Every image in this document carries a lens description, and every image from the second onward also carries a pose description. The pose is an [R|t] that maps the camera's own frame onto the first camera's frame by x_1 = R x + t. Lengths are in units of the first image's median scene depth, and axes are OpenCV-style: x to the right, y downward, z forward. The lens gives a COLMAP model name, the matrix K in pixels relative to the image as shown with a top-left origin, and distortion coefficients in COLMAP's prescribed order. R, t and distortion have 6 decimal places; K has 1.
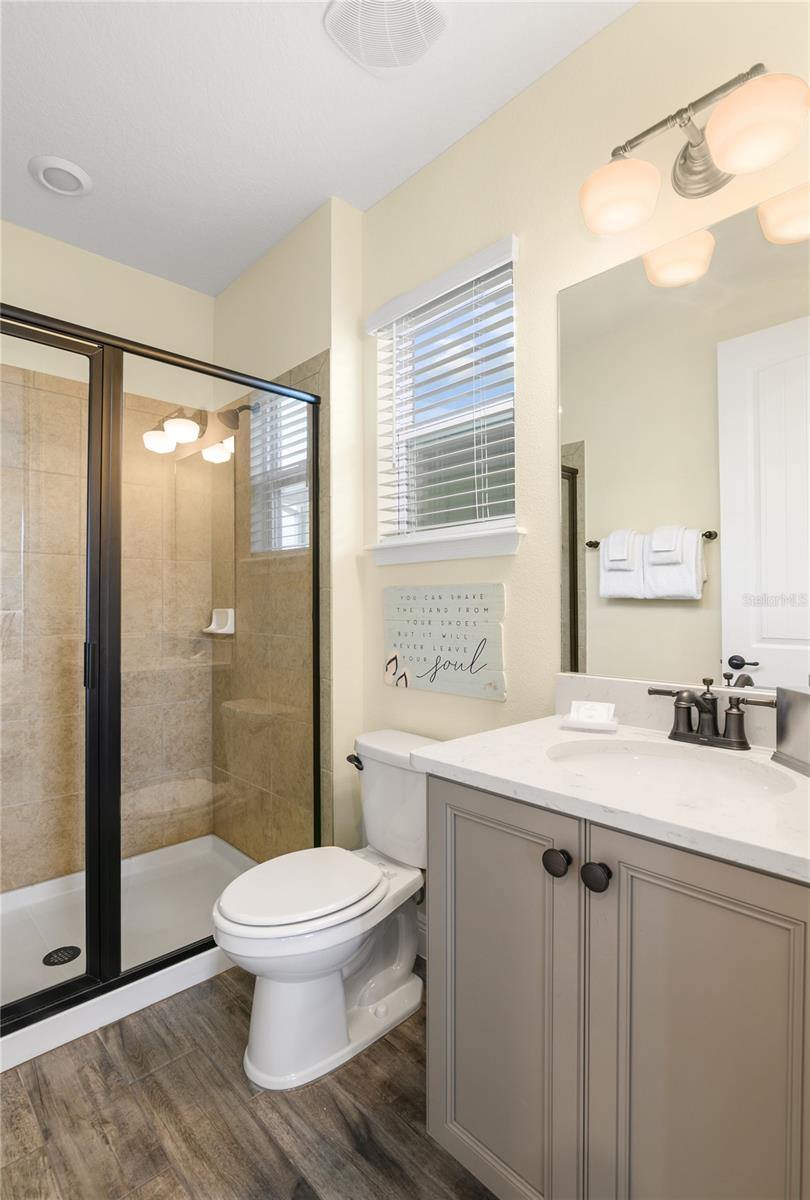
lens RADIAL K [[561.3, 0, 406.8], [0, 561.3, 602.6], [0, 0, 1]] dist [-0.003029, 0.001849]
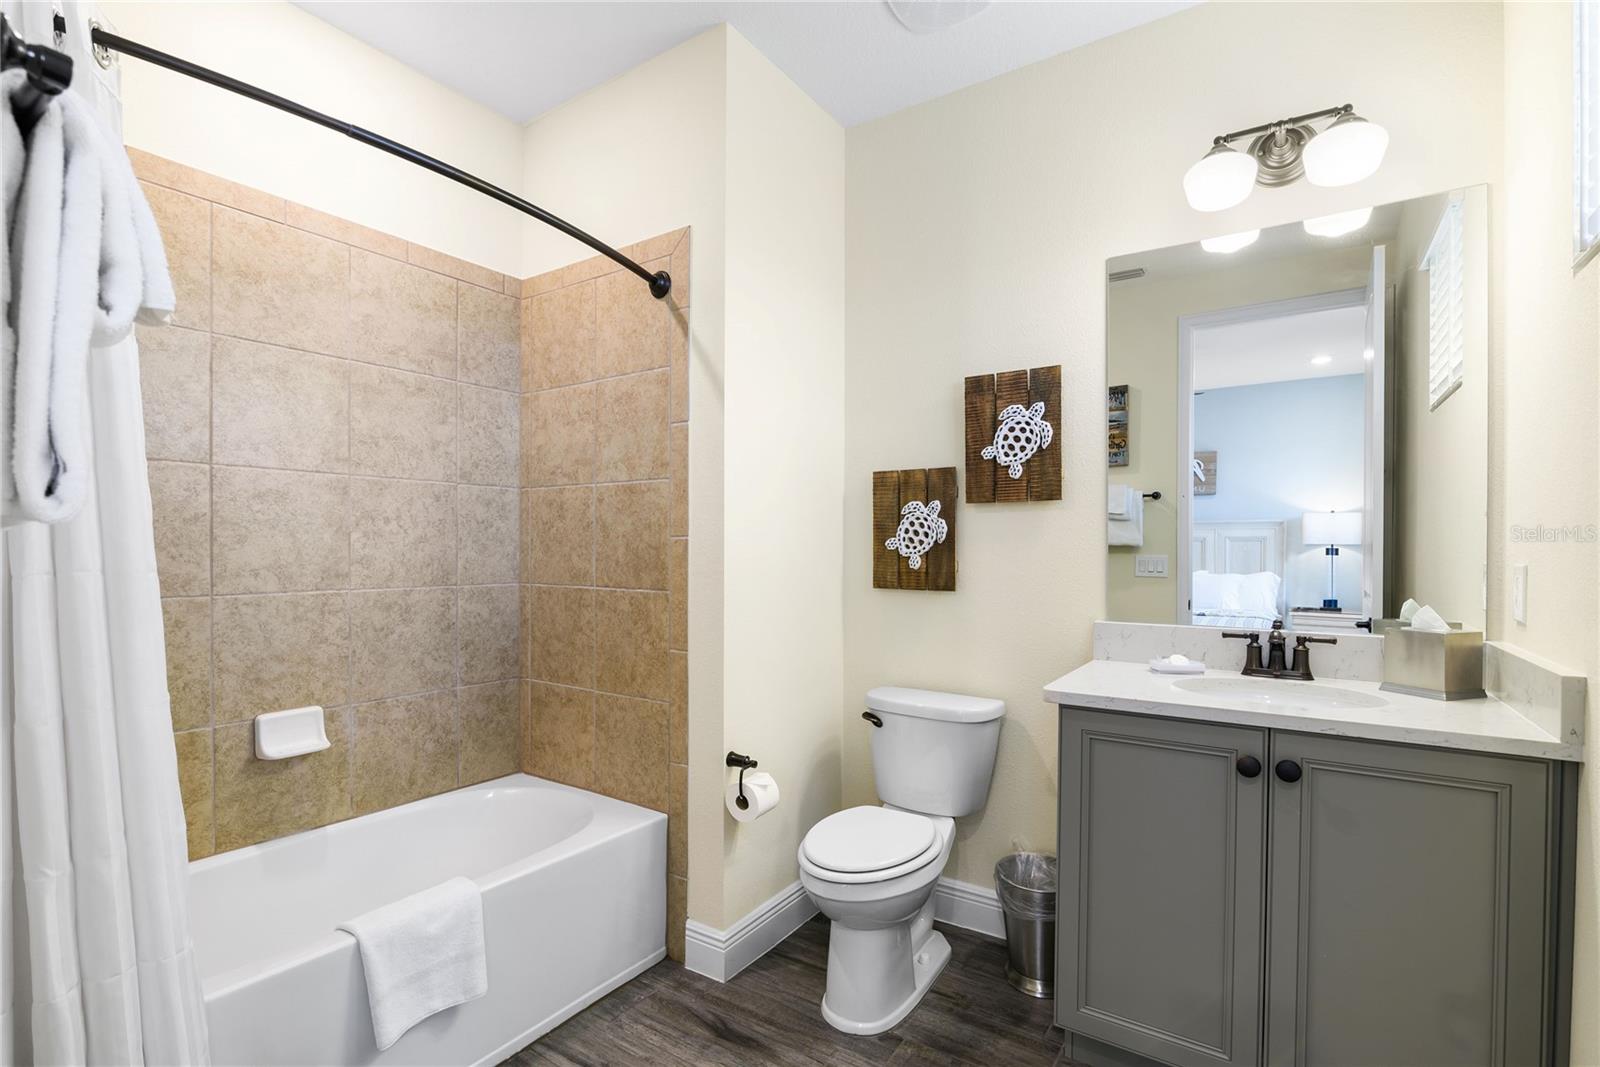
lens RADIAL K [[748.4, 0, 795.6], [0, 748.4, 537.3], [0, 0, 1]] dist [-0.003029, 0.001849]
pose [[0.975383, 0.002675, 0.220499, -0.801370], [-0.001020, 0.999970, -0.007619, -0.028401], [-0.220513, 0.007207, 0.975357, -0.311332]]
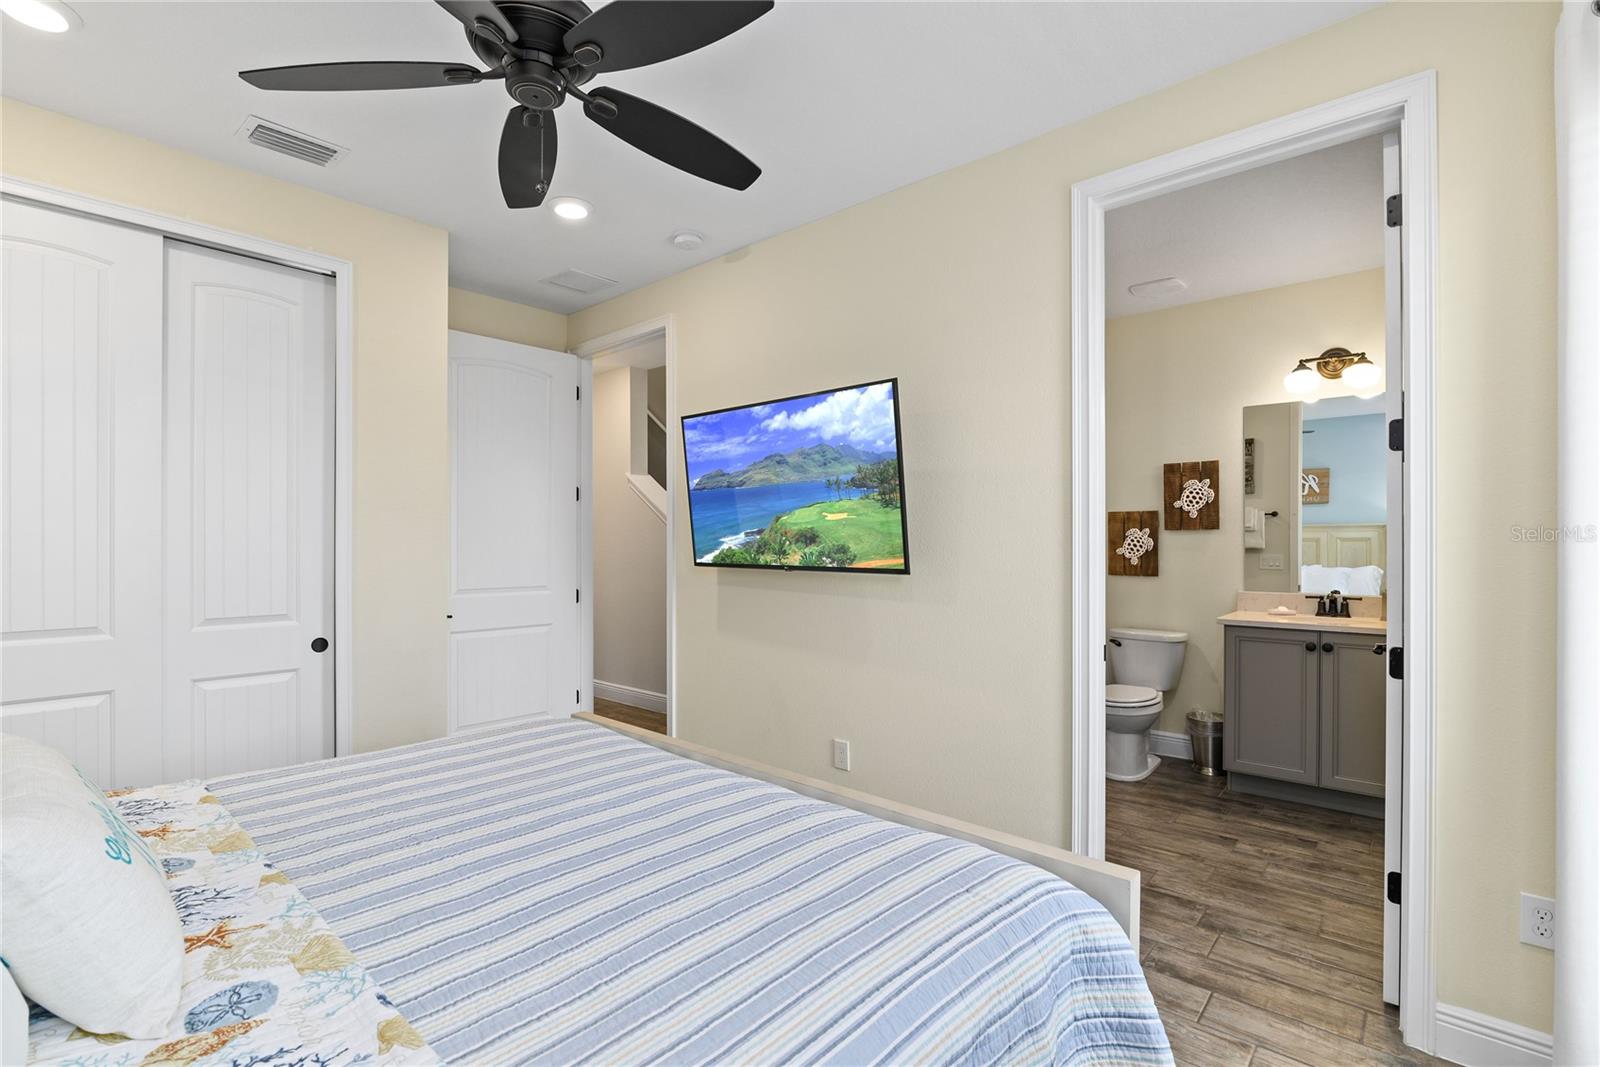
lens RADIAL K [[748.4, 0, 799.6], [0, 748.4, 531.0], [0, 0, 1]] dist [-0.003029, 0.001849]
pose [[0.995260, -0.003898, 0.097170, -2.108655], [0.004688, 0.999958, -0.007905, -0.107799], [-0.097135, 0.008323, 0.995236, -2.033322]]
